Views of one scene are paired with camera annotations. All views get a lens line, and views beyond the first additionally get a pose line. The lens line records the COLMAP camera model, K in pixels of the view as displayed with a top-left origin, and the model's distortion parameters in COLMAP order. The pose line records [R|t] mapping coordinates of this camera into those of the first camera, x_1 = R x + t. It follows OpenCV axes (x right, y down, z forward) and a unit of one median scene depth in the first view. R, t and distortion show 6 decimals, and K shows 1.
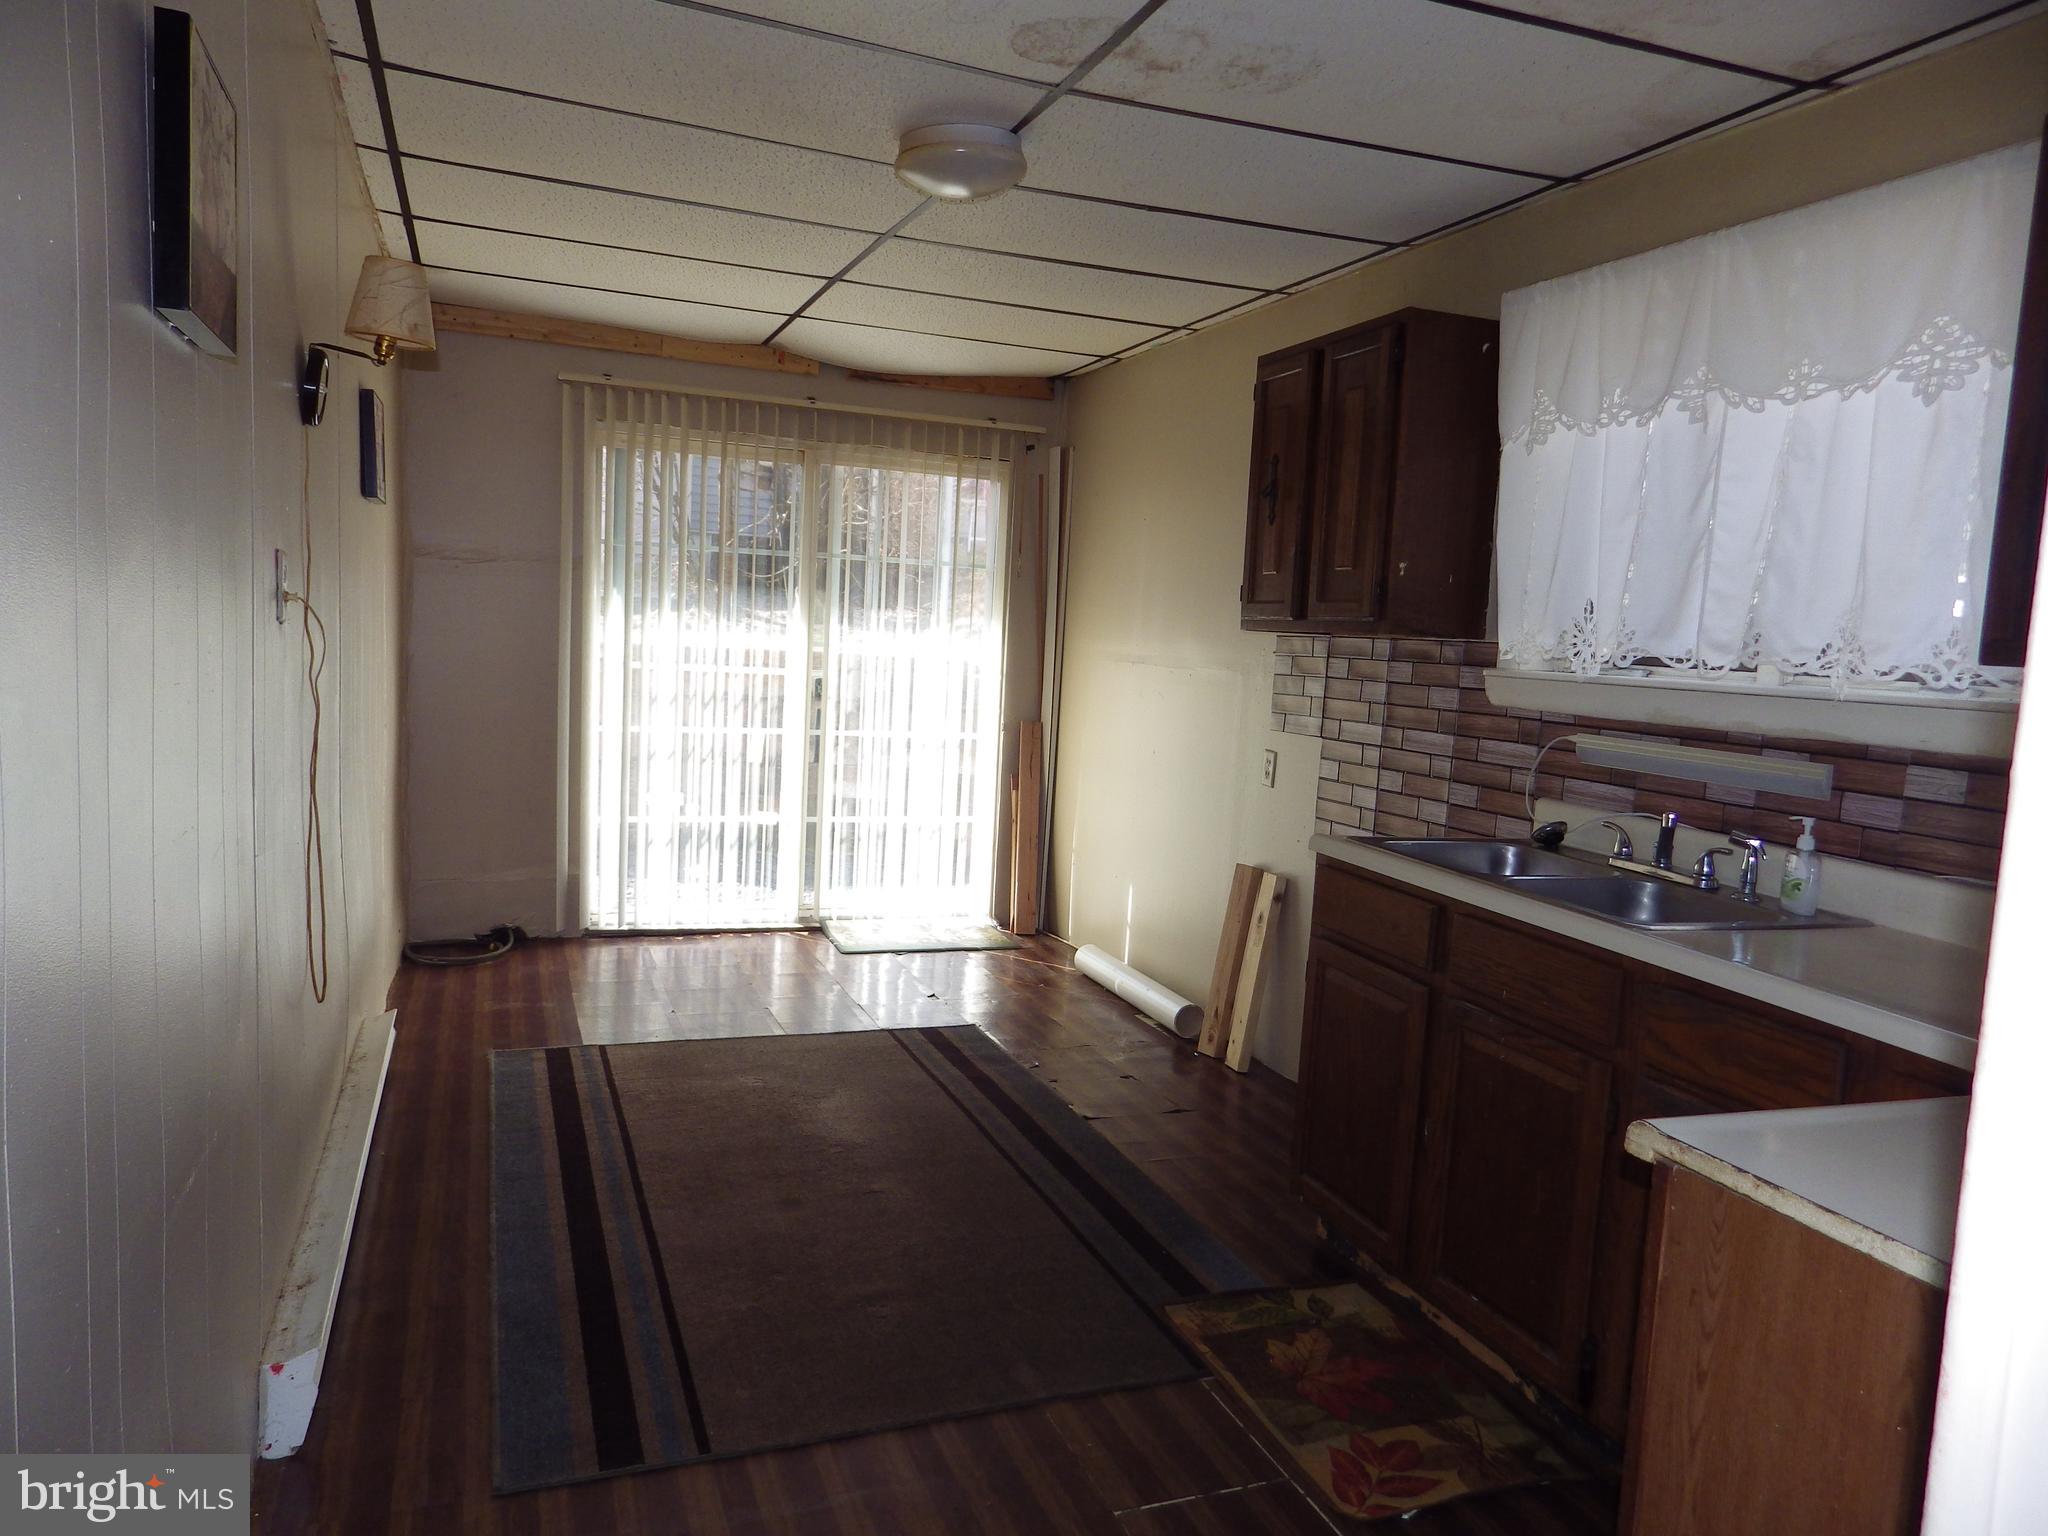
lens RADIAL K [[1383.8, 0, 1024.0], [0, 1383.8, 768.0], [0, 0, 1]] dist [0.018420, 0.000108]
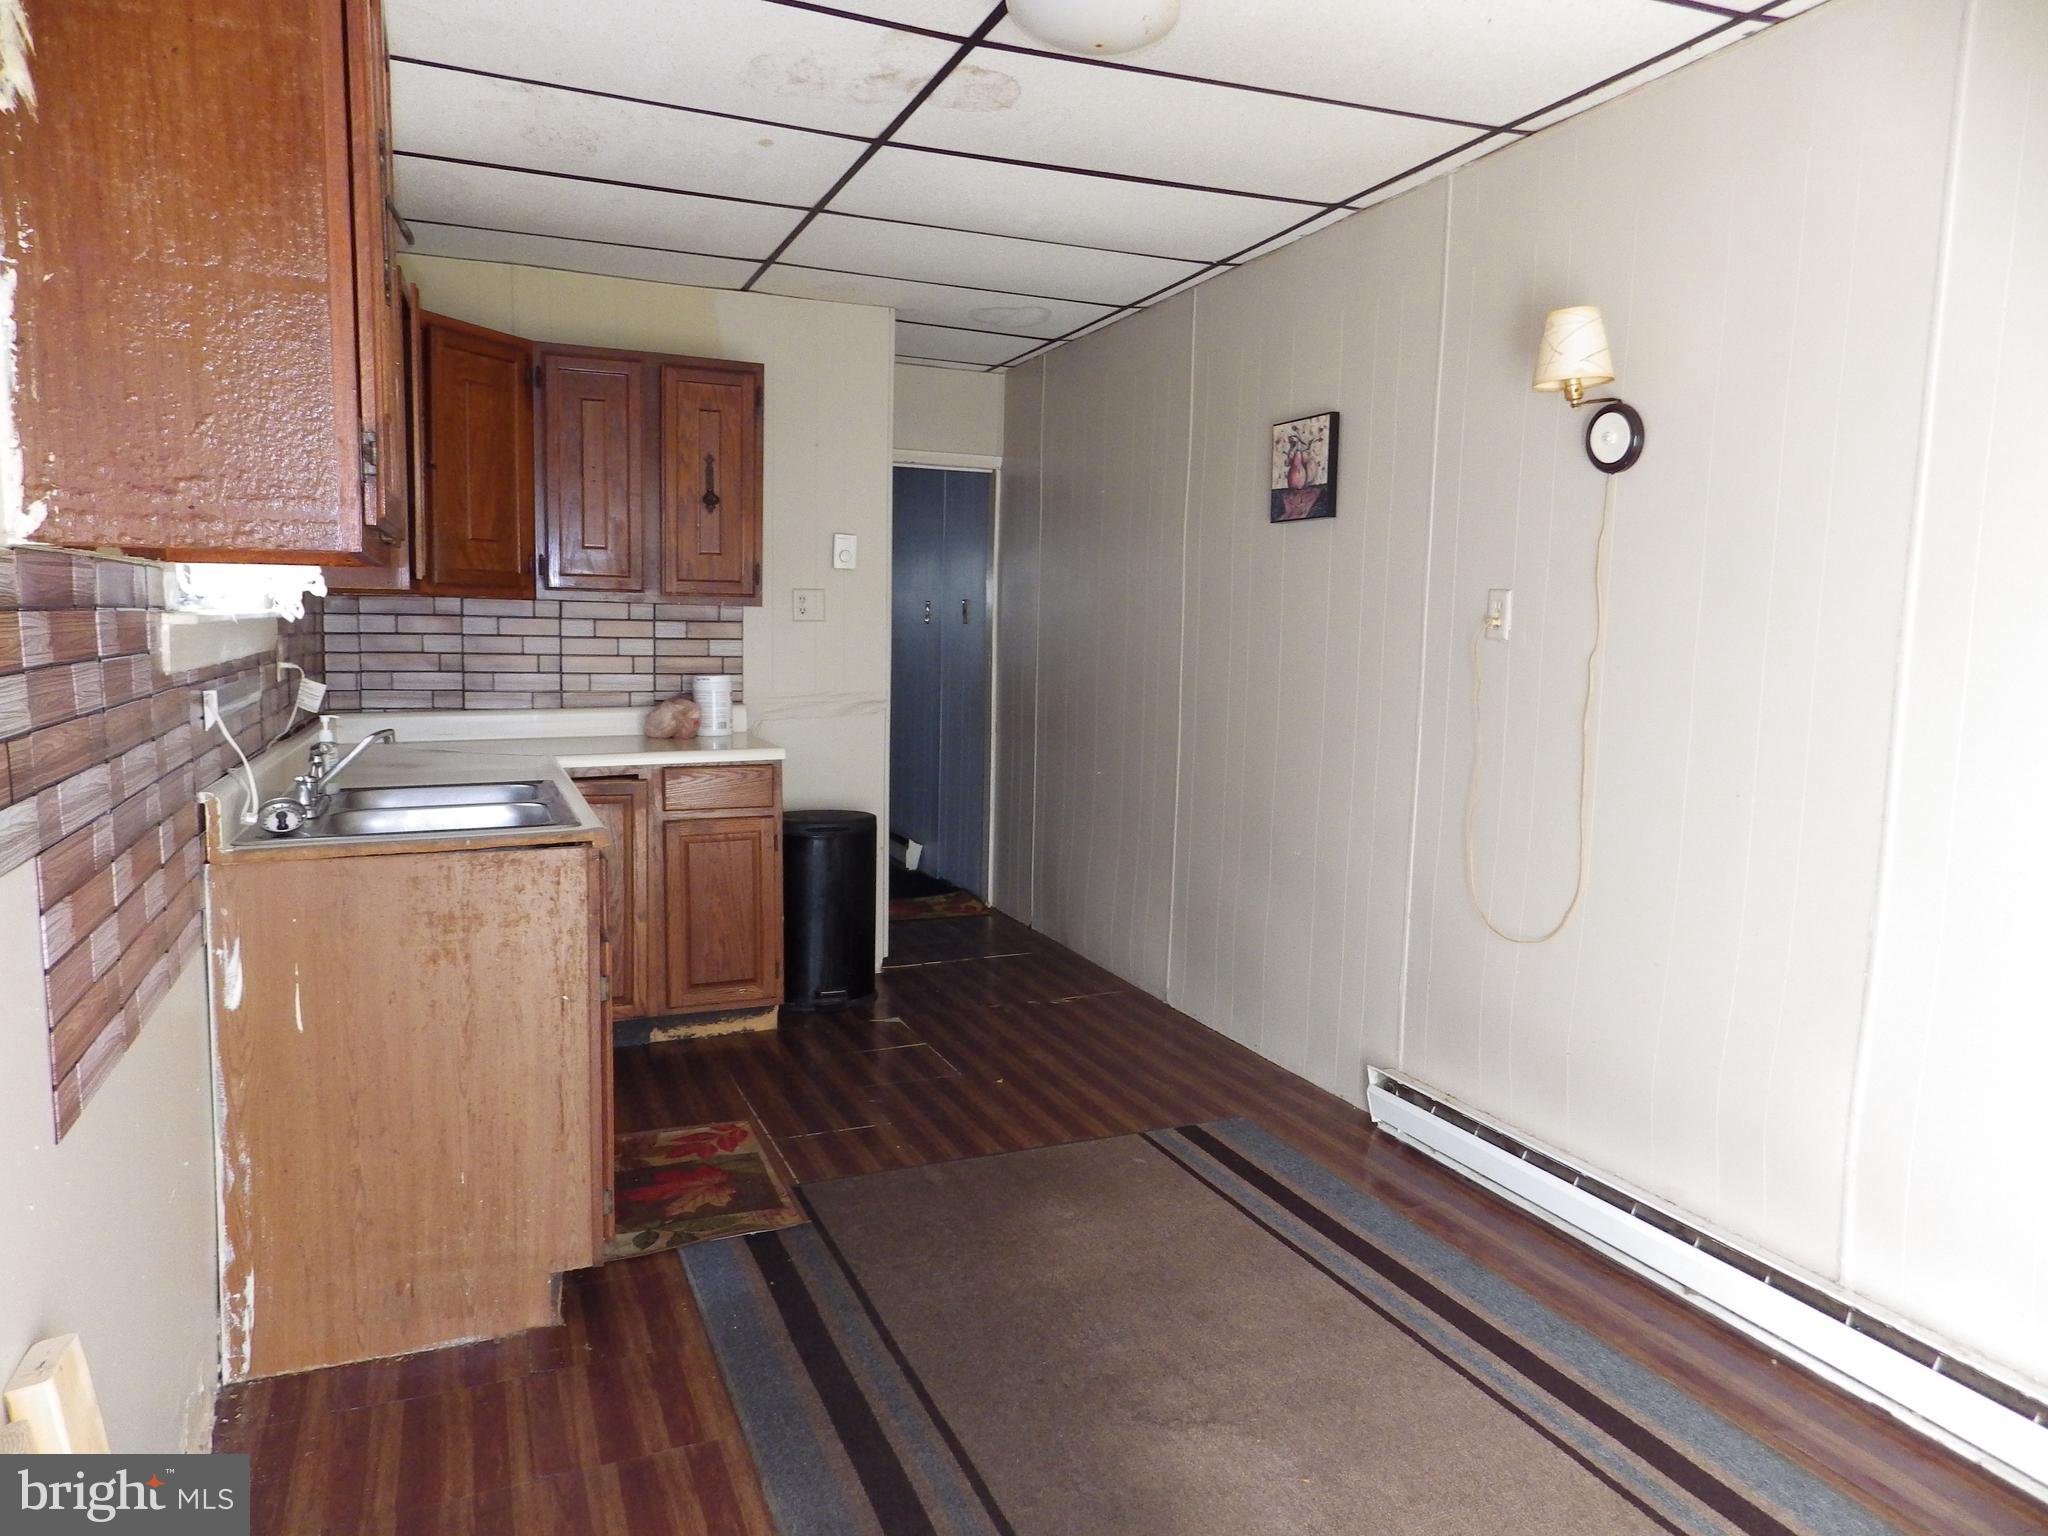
lens RADIAL K [[1378.5, 0, 1024.0], [0, 1378.5, 768.0], [0, 0, 1]] dist [0.009545, 0.000279]
pose [[-0.997300, -0.066386, -0.031406, -0.012541], [-0.071442, 0.976062, 0.205424, -0.196292], [0.017017, 0.207113, -0.978169, 2.041547]]
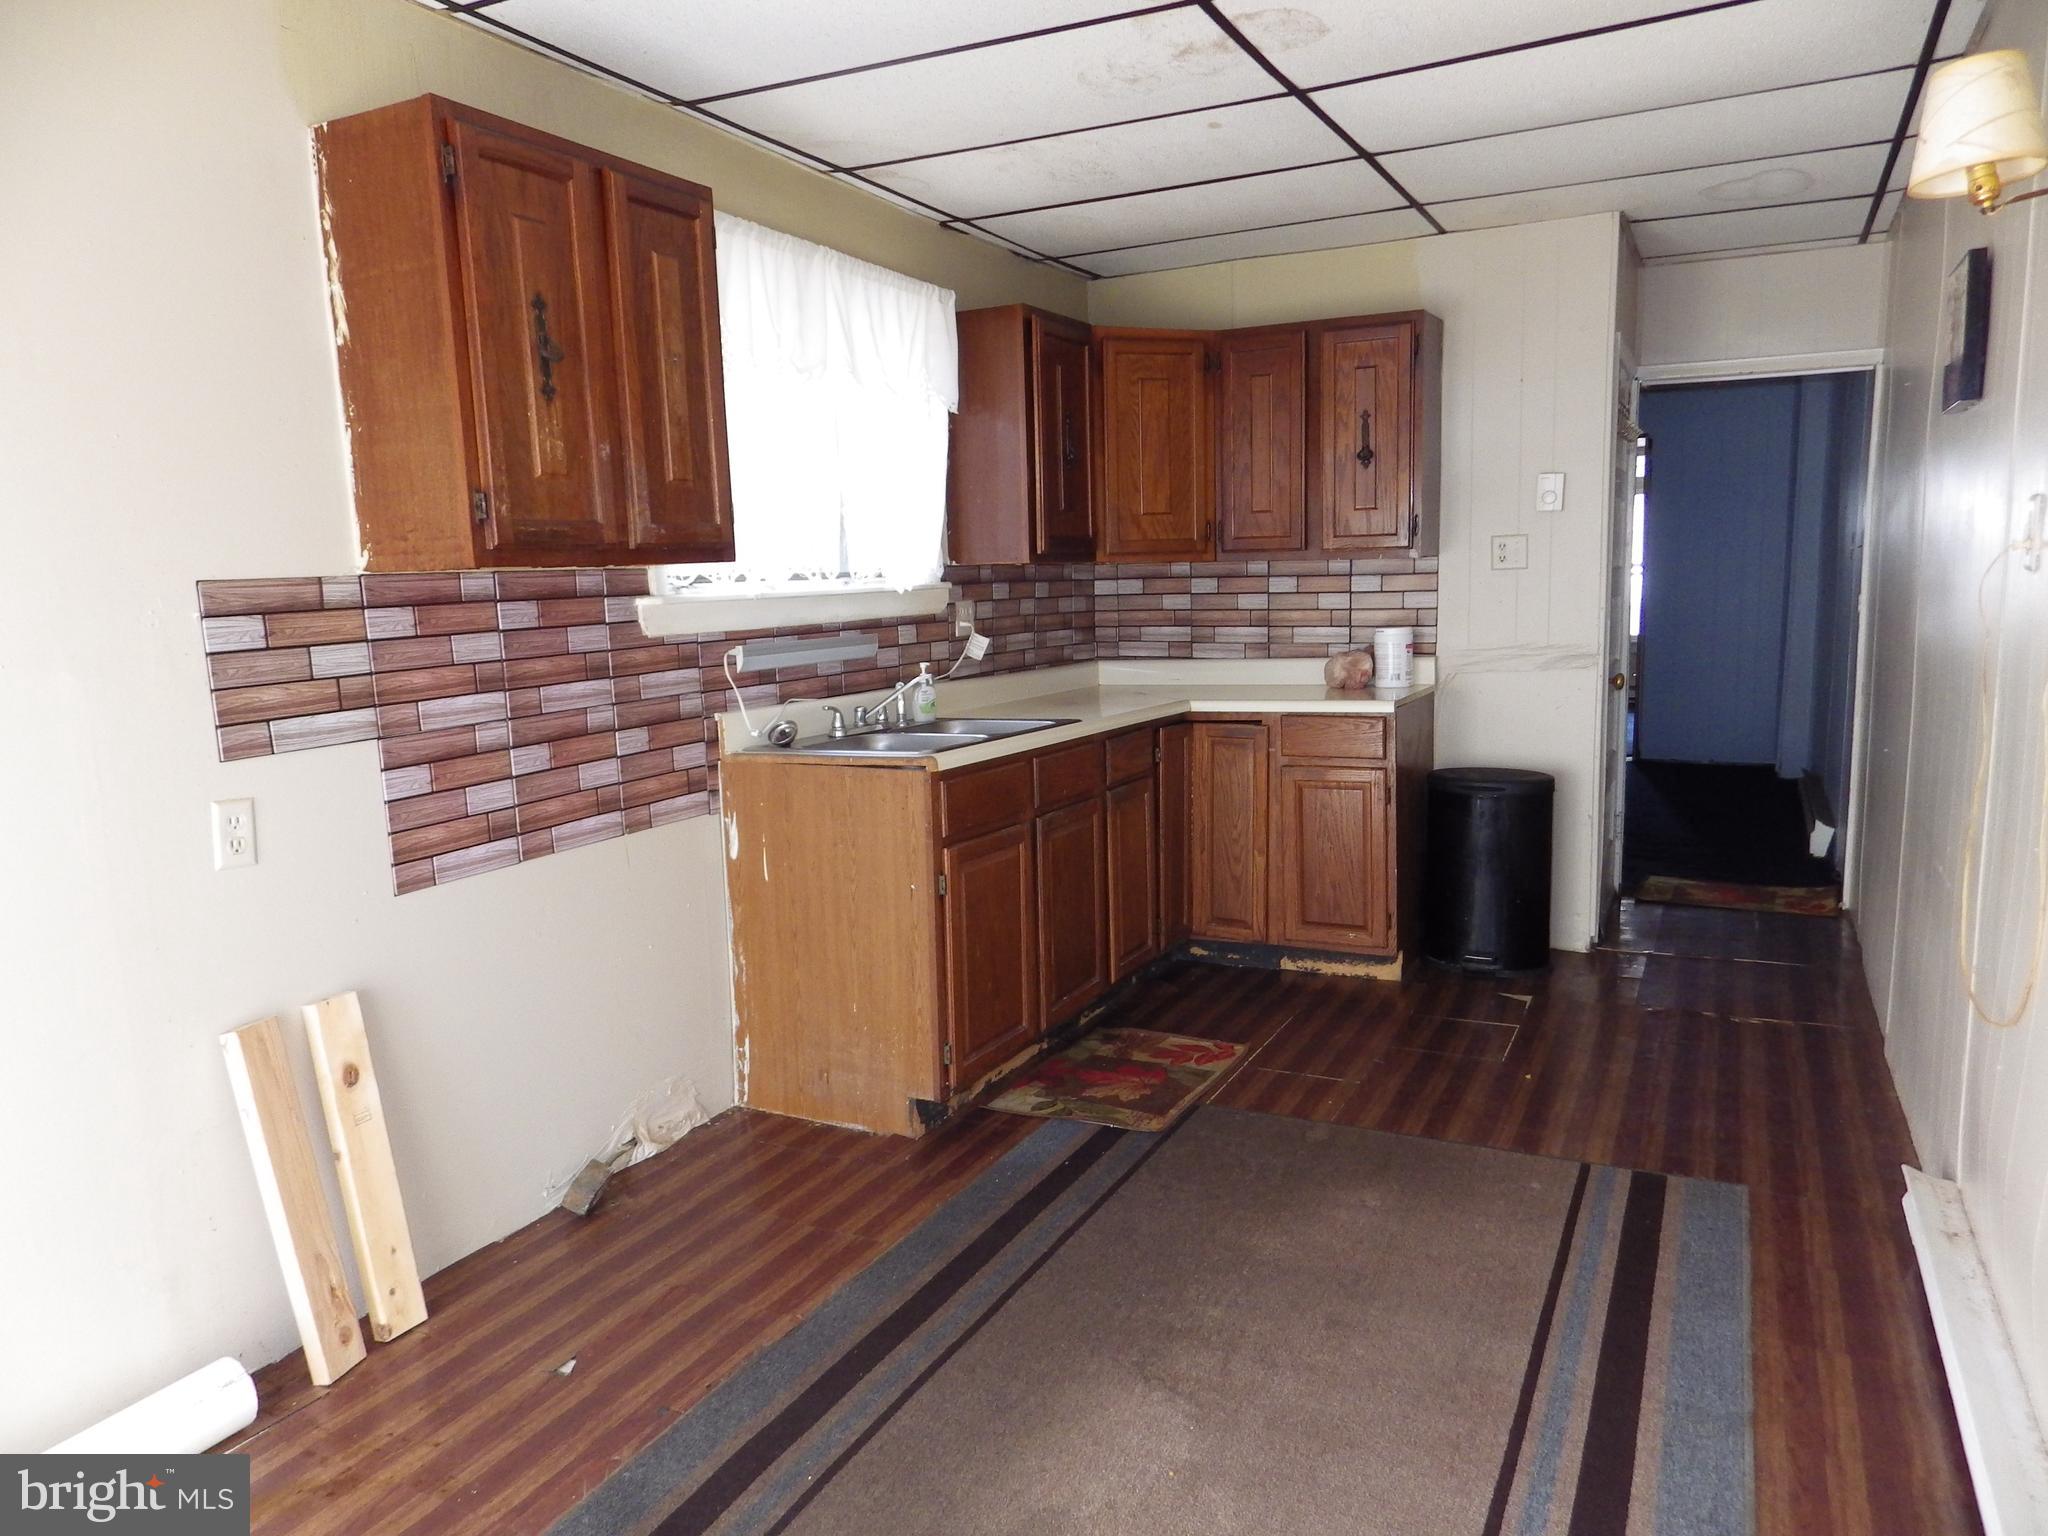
lens RADIAL K [[1383.8, 0, 1024.0], [0, 1383.8, 768.0], [0, 0, 1]] dist [0.018420, 0.000108]
pose [[-0.664522, -0.139756, 0.734084, -0.674342], [0.068935, 0.966702, 0.246445, -0.220279], [-0.744083, 0.214372, -0.632760, 1.822409]]
